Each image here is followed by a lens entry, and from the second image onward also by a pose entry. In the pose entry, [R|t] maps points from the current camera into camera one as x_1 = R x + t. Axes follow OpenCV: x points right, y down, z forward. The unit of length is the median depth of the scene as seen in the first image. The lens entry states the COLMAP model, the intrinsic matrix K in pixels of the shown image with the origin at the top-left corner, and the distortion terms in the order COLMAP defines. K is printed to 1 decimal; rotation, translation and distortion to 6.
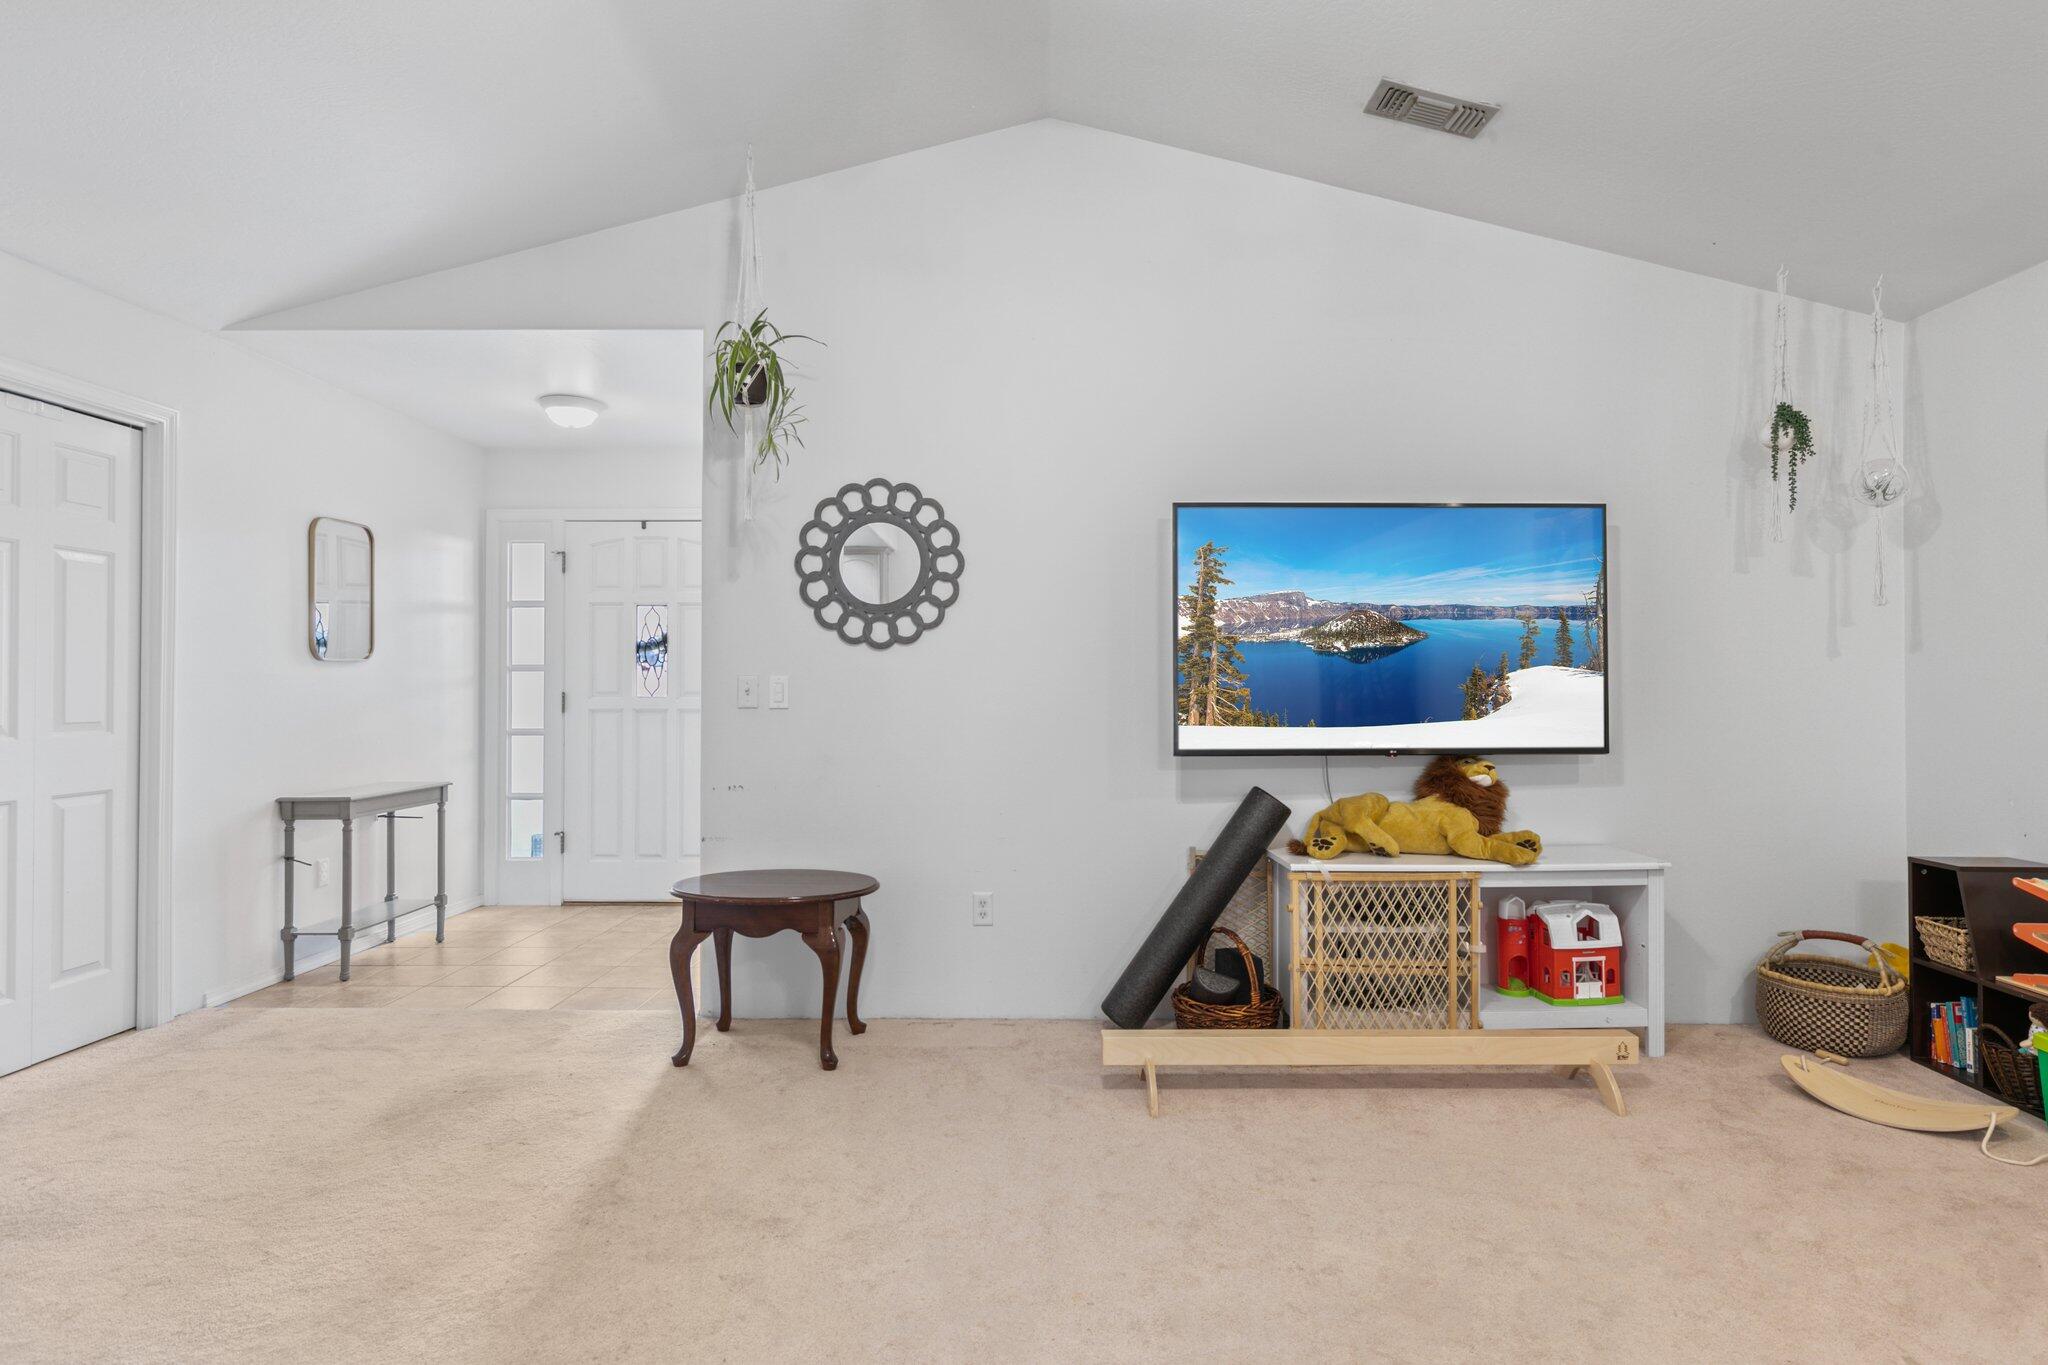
lens RADIAL K [[1070.8, 0, 1031.8], [0, 1070.8, 678.4], [0, 0, 1]] dist [0.002949, -0.000614]
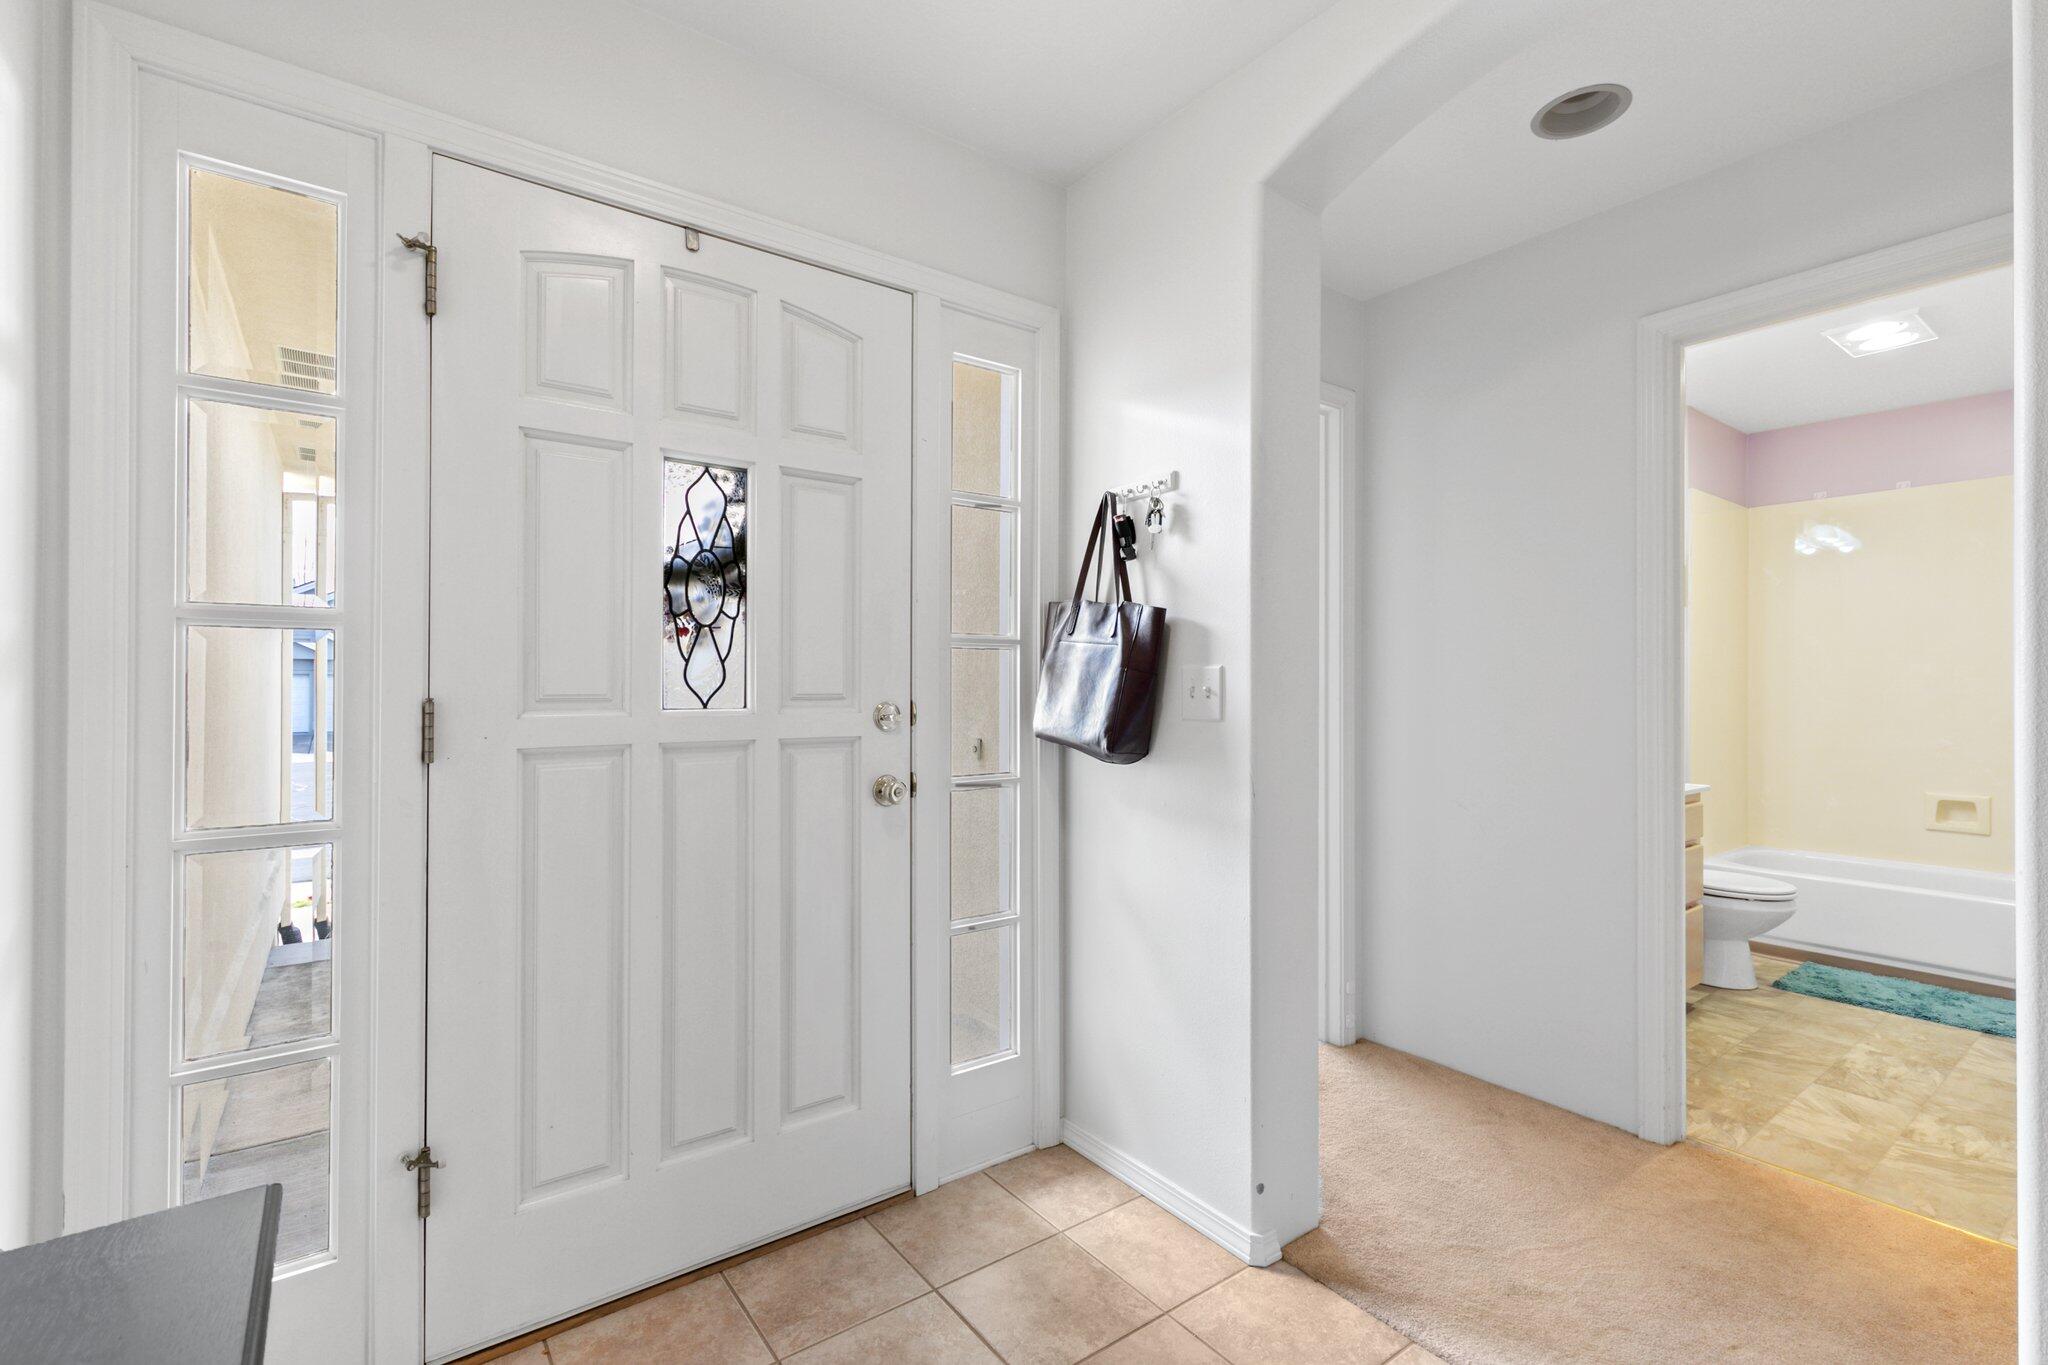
lens RADIAL K [[920.1, 0, 1038.4], [0, 920.1, 678.7], [0, 0, 1]] dist [0.010352, -0.001753]
pose [[0.784863, 0.004454, 0.619654, -0.720656], [-0.004694, 0.999988, -0.001242, 0.010200], [-0.619652, -0.001934, 0.784874, 1.052973]]
